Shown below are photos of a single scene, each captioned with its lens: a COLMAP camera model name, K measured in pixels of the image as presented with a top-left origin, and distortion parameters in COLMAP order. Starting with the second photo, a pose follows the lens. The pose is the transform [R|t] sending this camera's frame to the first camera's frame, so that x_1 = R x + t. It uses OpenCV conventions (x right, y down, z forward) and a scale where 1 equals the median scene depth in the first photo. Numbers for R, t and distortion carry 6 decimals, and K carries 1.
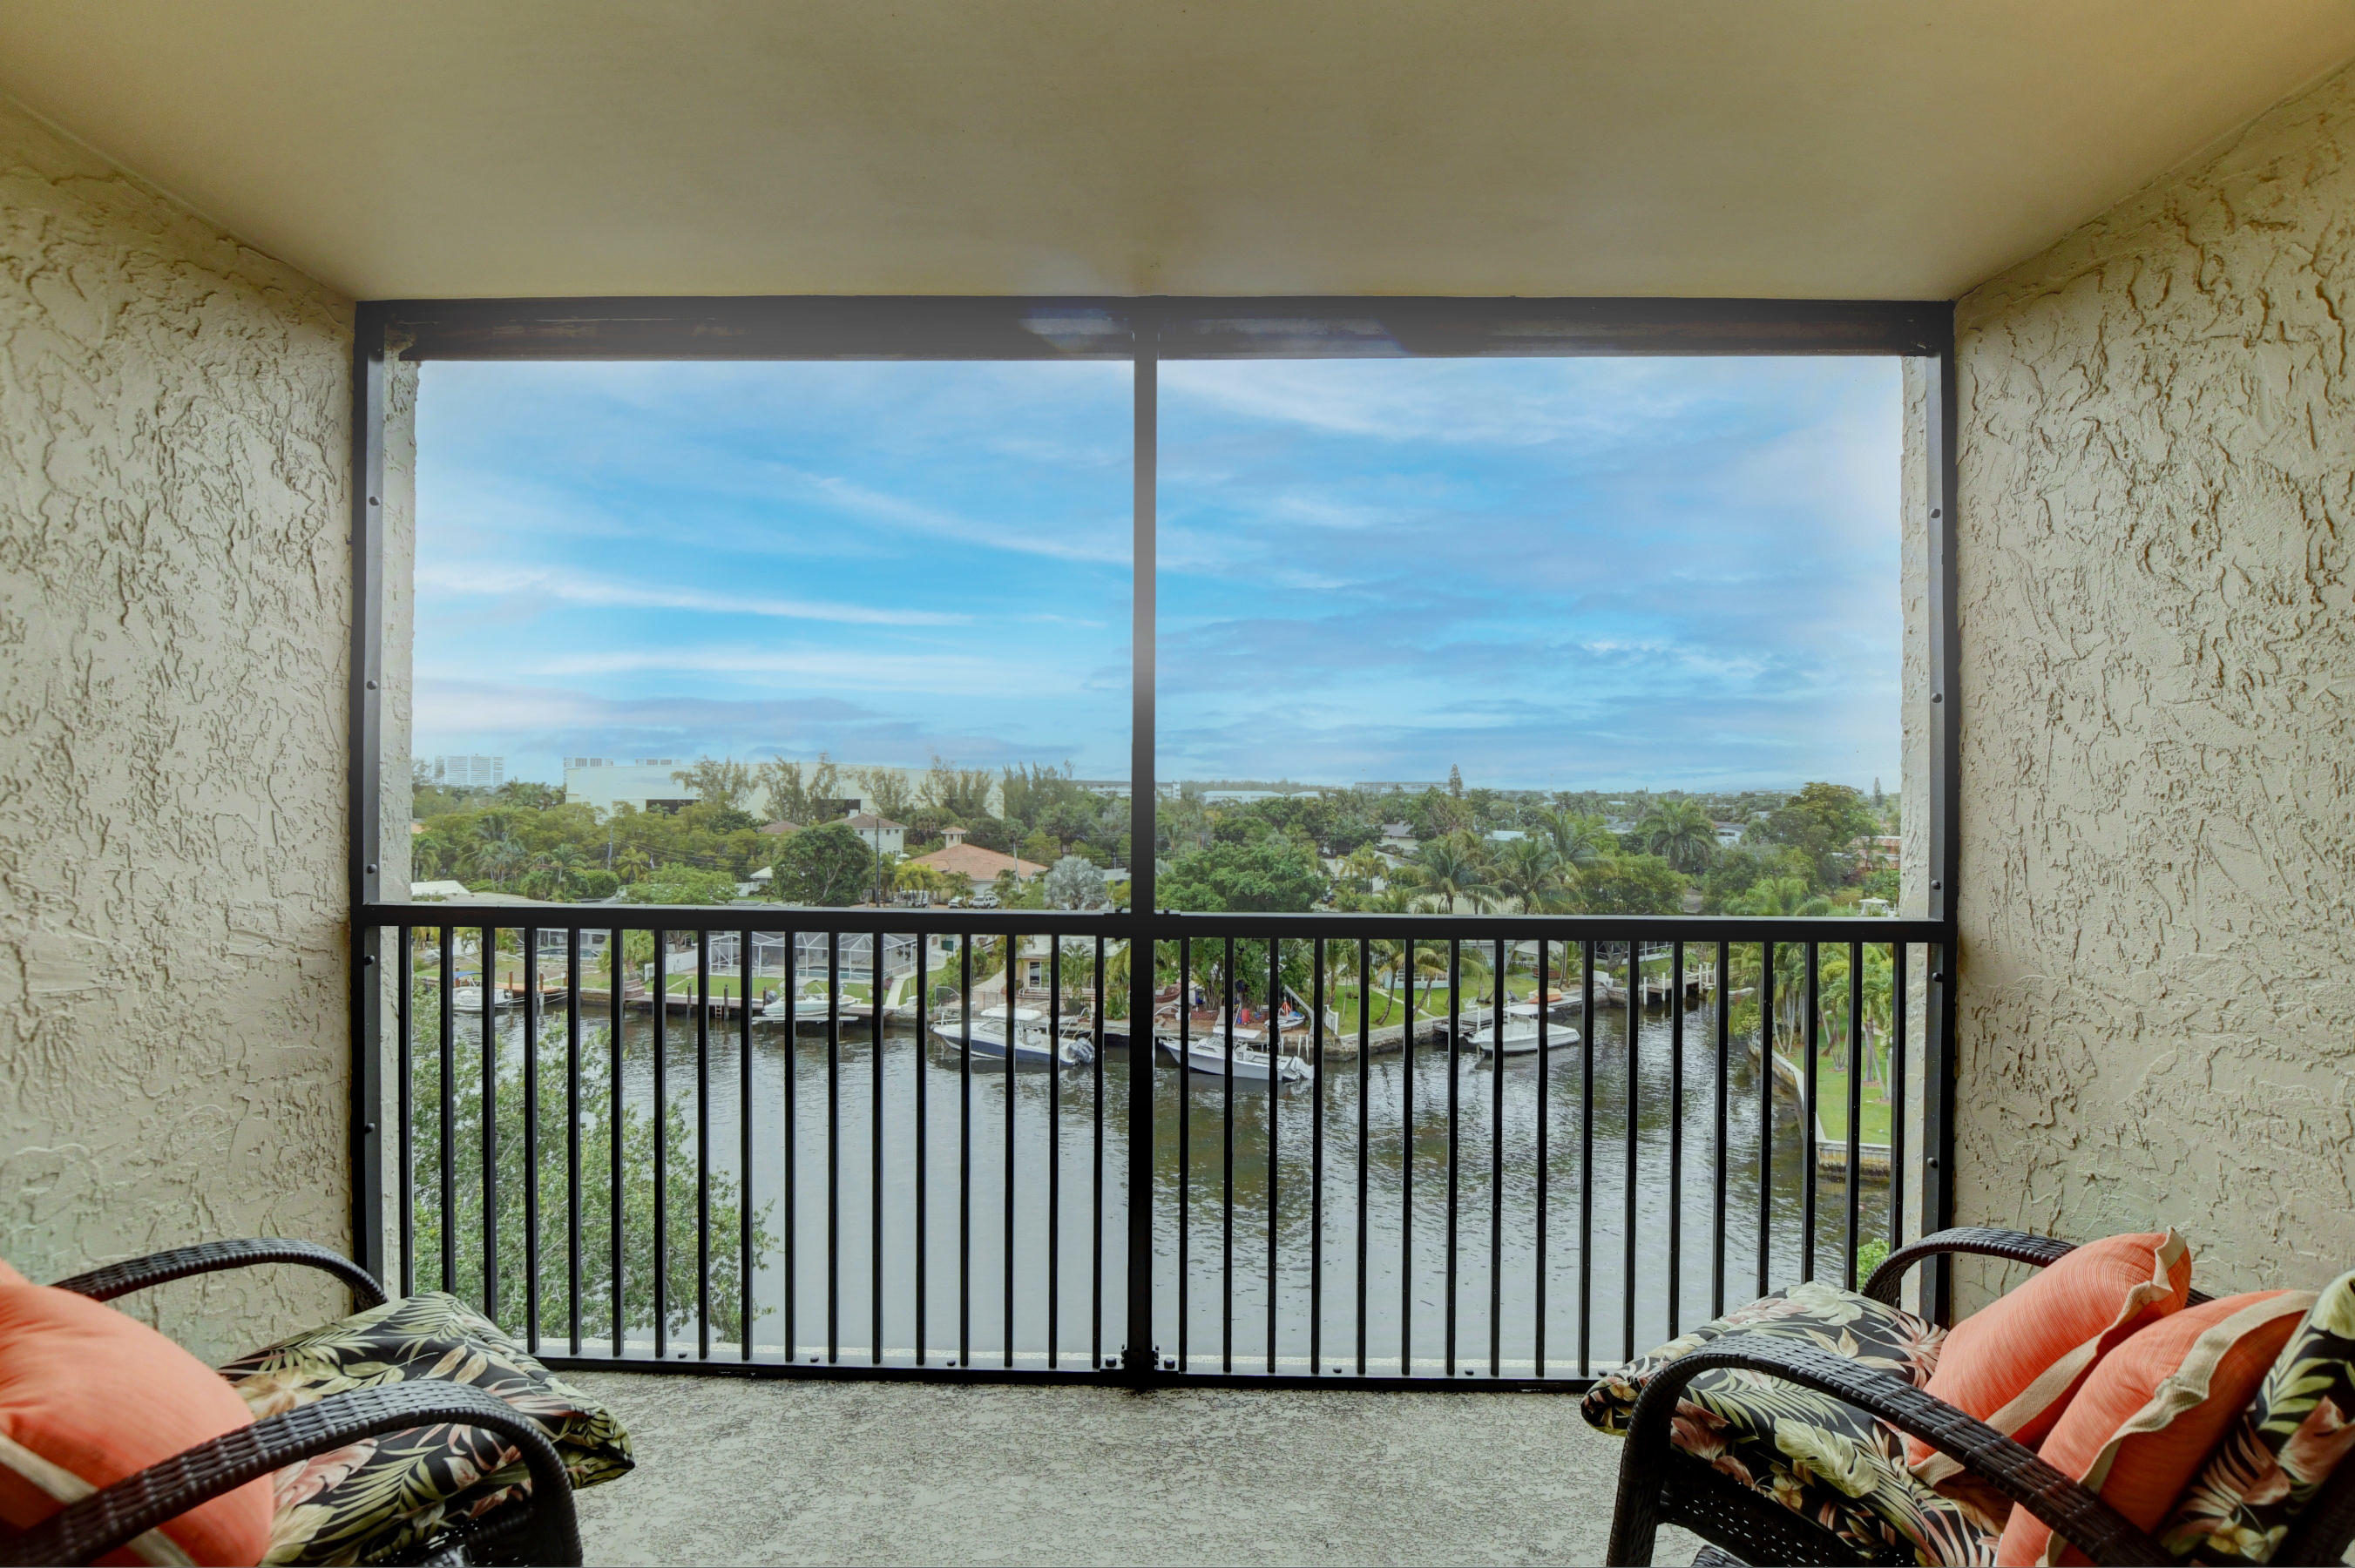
lens RADIAL K [[1036.2, 0, 1174.7], [0, 1036.2, 782.3], [0, 0, 1]] dist [-0.032490, 0.003694]
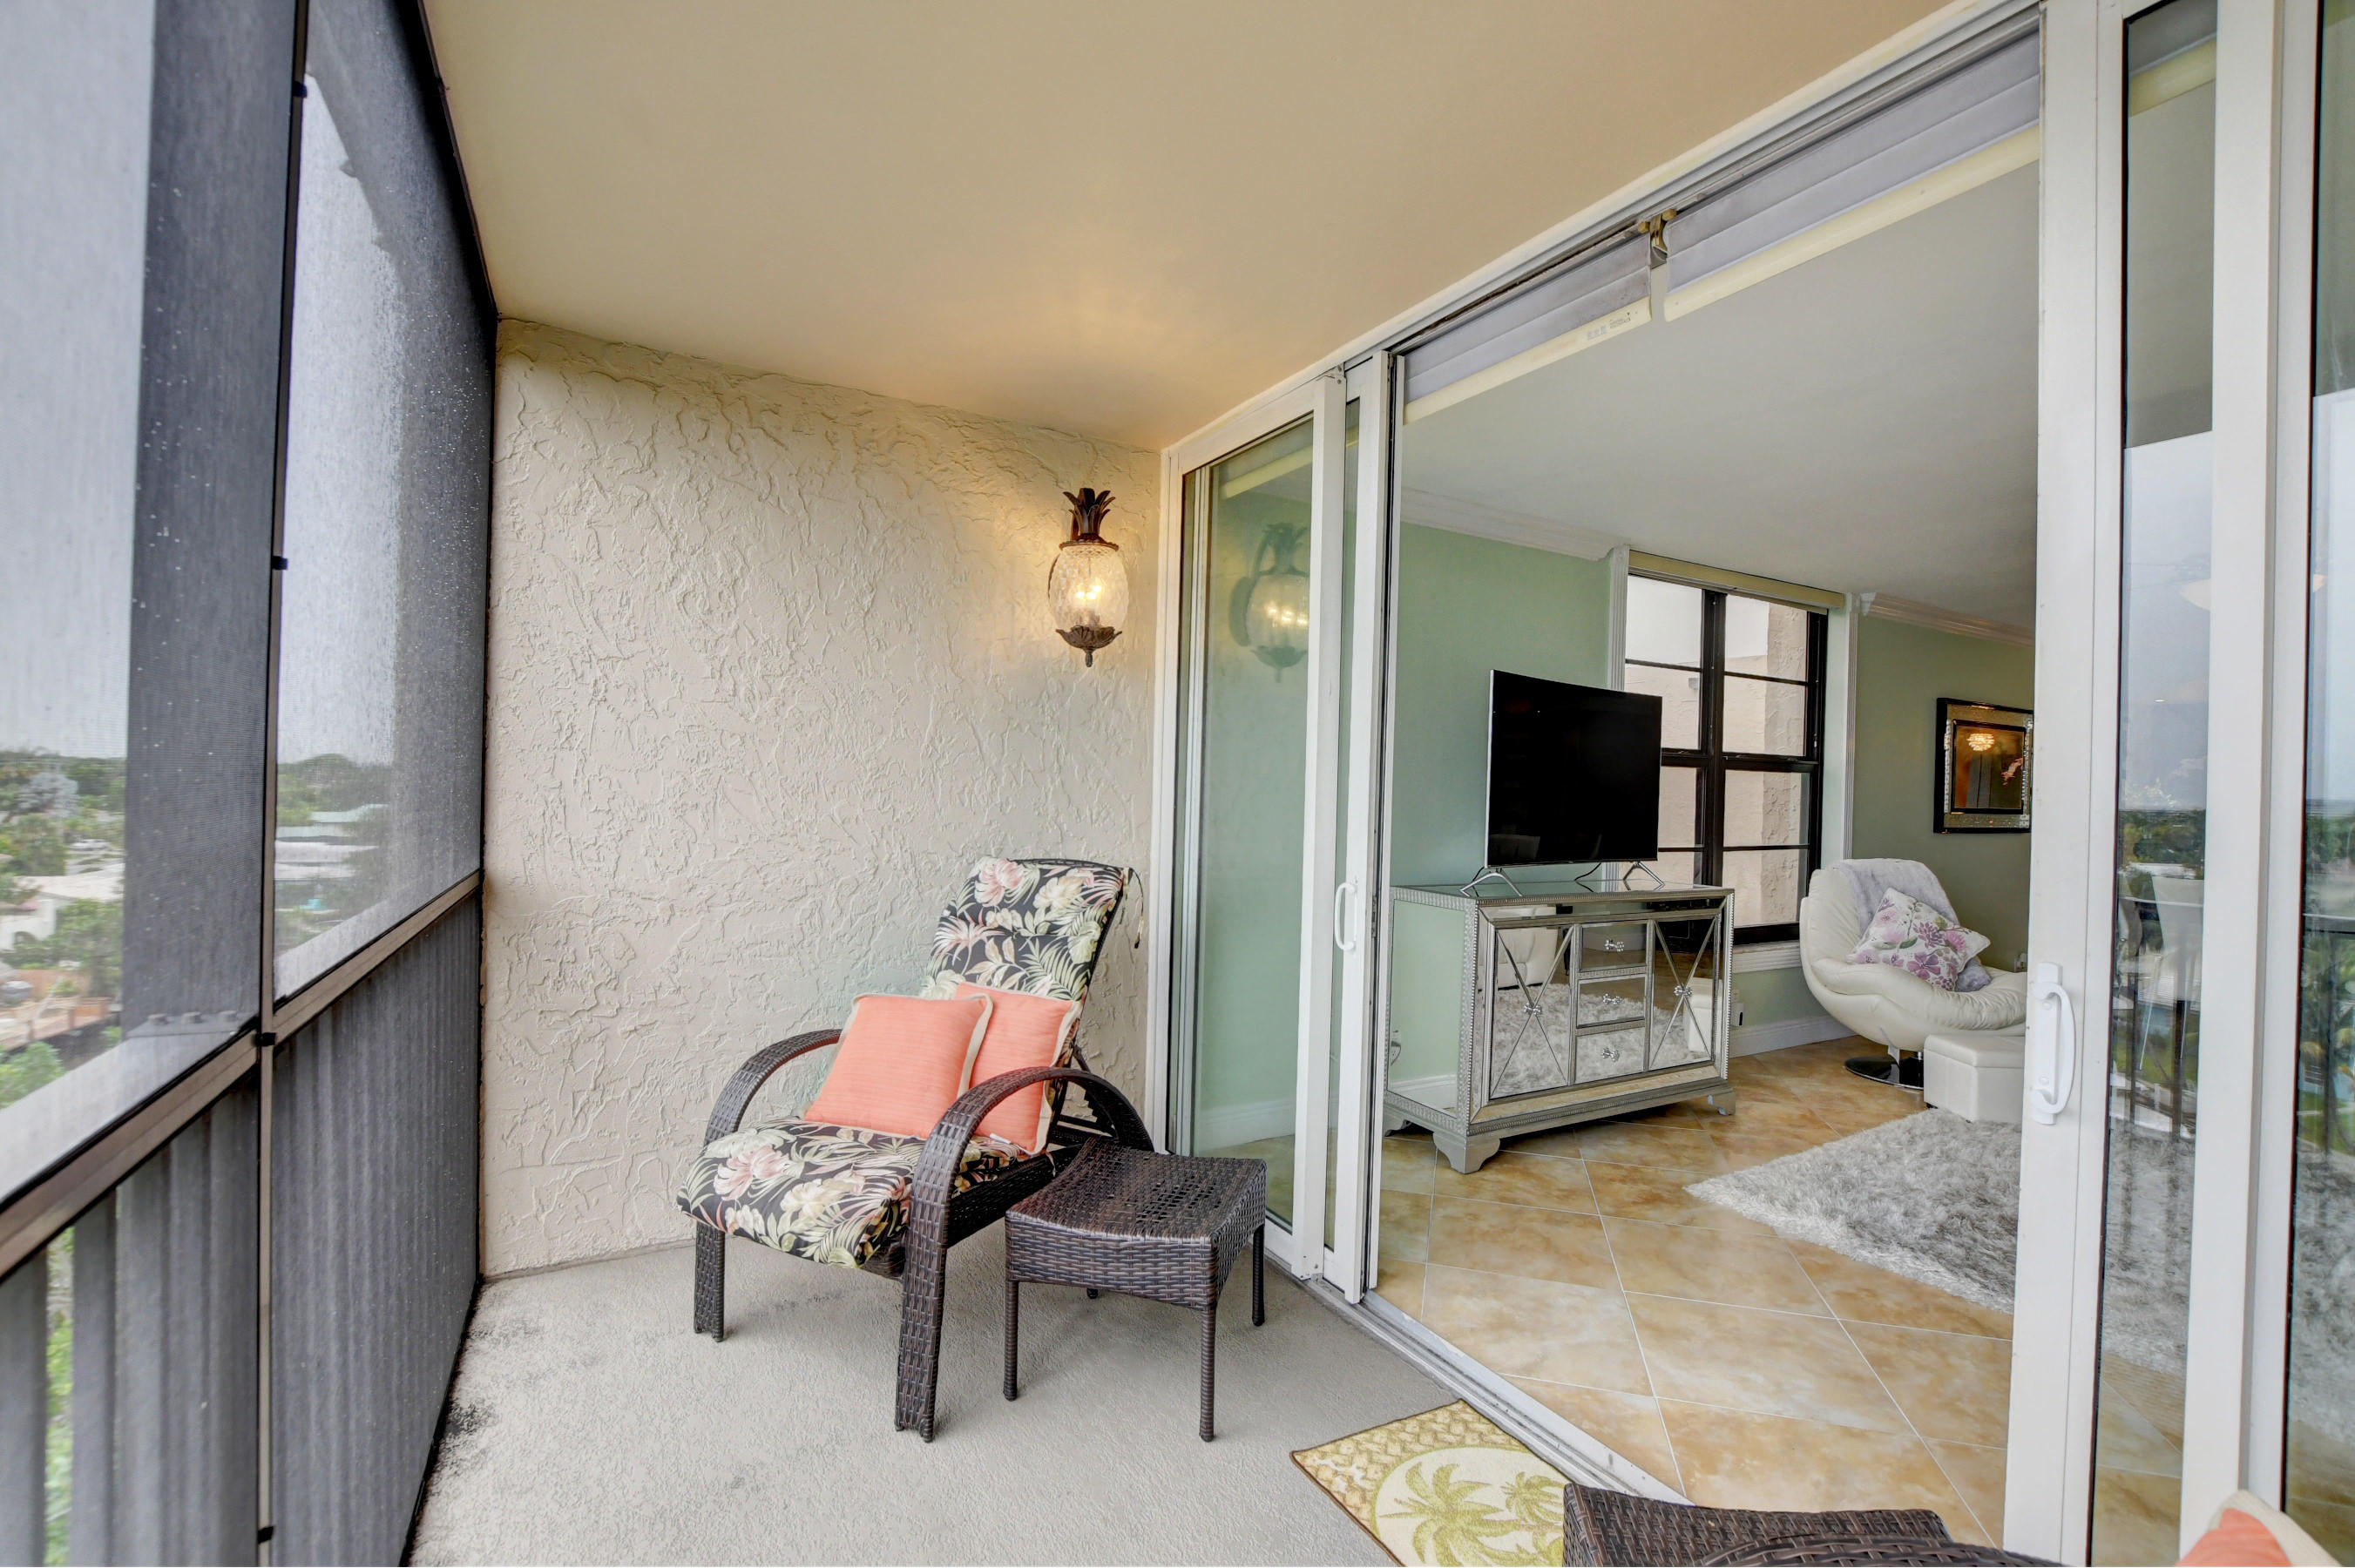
lens RADIAL K [[1036.2, 0, 1181.6], [0, 1036.2, 789.1], [0, 0, 1]] dist [-0.032490, 0.003694]
pose [[-0.496265, -0.020877, 0.867920, -0.654195], [-0.037027, 0.999310, 0.002866, 0.021354], [-0.867381, -0.030714, -0.496695, 0.975445]]
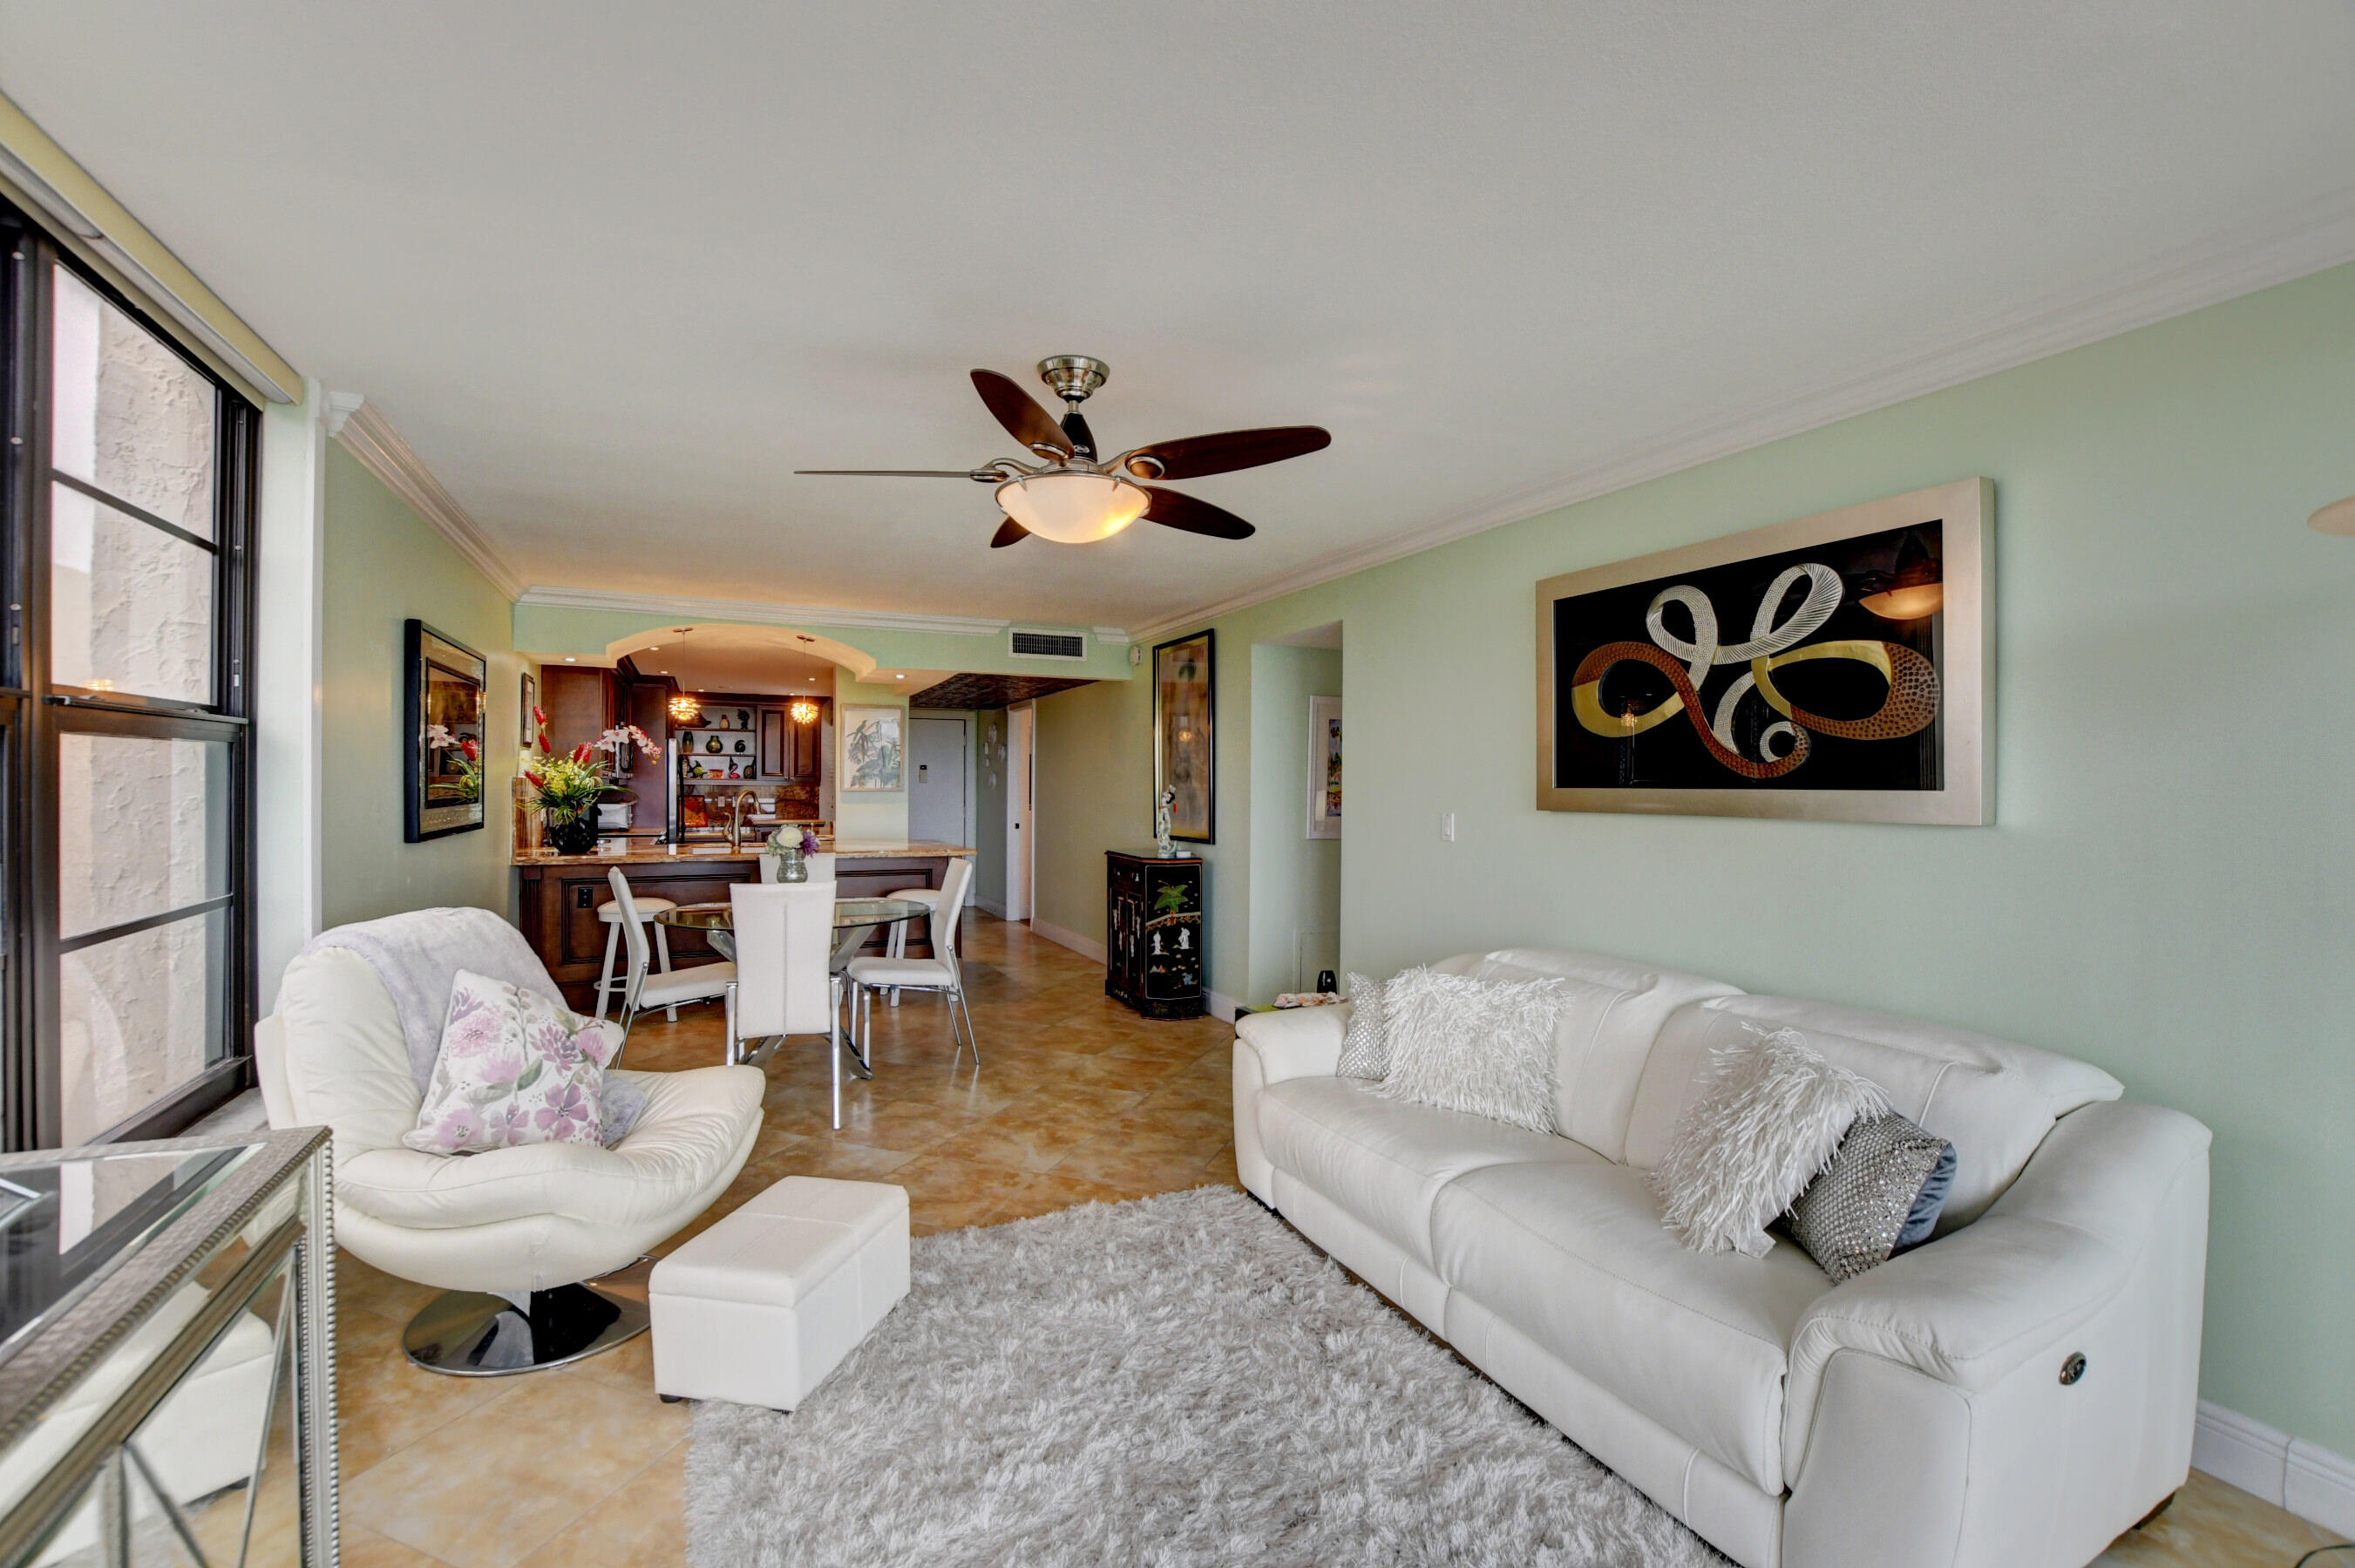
lens RADIAL K [[1036.3, 0, 1173.1], [0, 1036.3, 789.3], [0, 0, 1]] dist [-0.032490, 0.003694]
pose [[-0.906861, -0.010536, -0.421299, 0.338785], [-0.009677, 0.999944, -0.004177, -0.022146], [0.421319, 0.000289, -0.906912, -0.190812]]
